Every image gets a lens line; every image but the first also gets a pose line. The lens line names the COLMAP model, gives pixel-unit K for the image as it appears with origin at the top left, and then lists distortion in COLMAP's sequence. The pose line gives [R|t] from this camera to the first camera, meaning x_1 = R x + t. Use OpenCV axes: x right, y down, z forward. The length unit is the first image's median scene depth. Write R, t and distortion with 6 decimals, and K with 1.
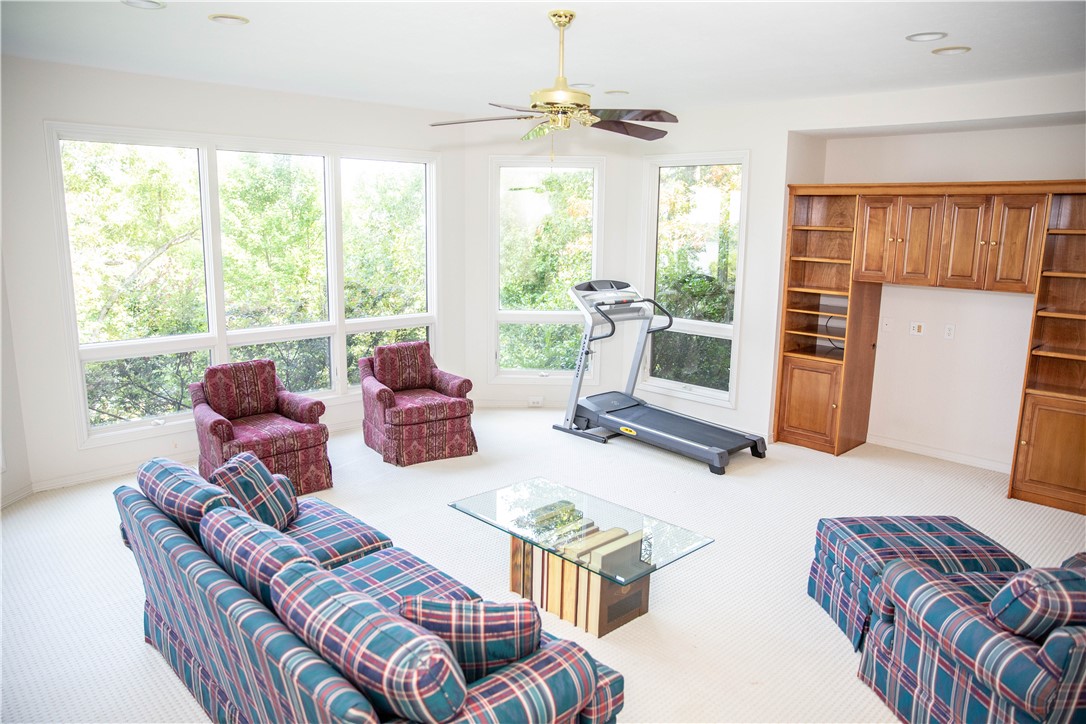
lens RADIAL K [[732.8, 0, 542.4], [0, 732.8, 360.8], [0, 0, 1]] dist [-0.058367, 0.039803]
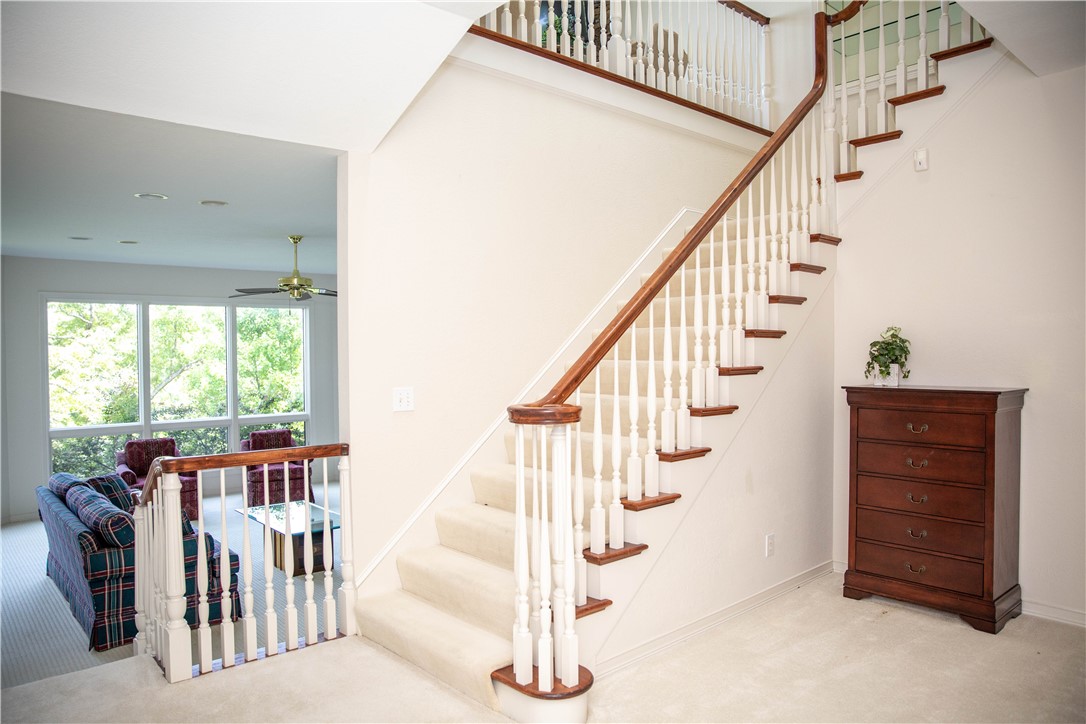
lens RADIAL K [[732.8, 0, 543.1], [0, 732.8, 364.8], [0, 0, 1]] dist [-0.058367, 0.039803]
pose [[0.999027, -0.014937, -0.041503, 0.501762], [0.008010, 0.986708, -0.162305, 0.105952], [0.043376, 0.161815, 0.985867, -0.526342]]
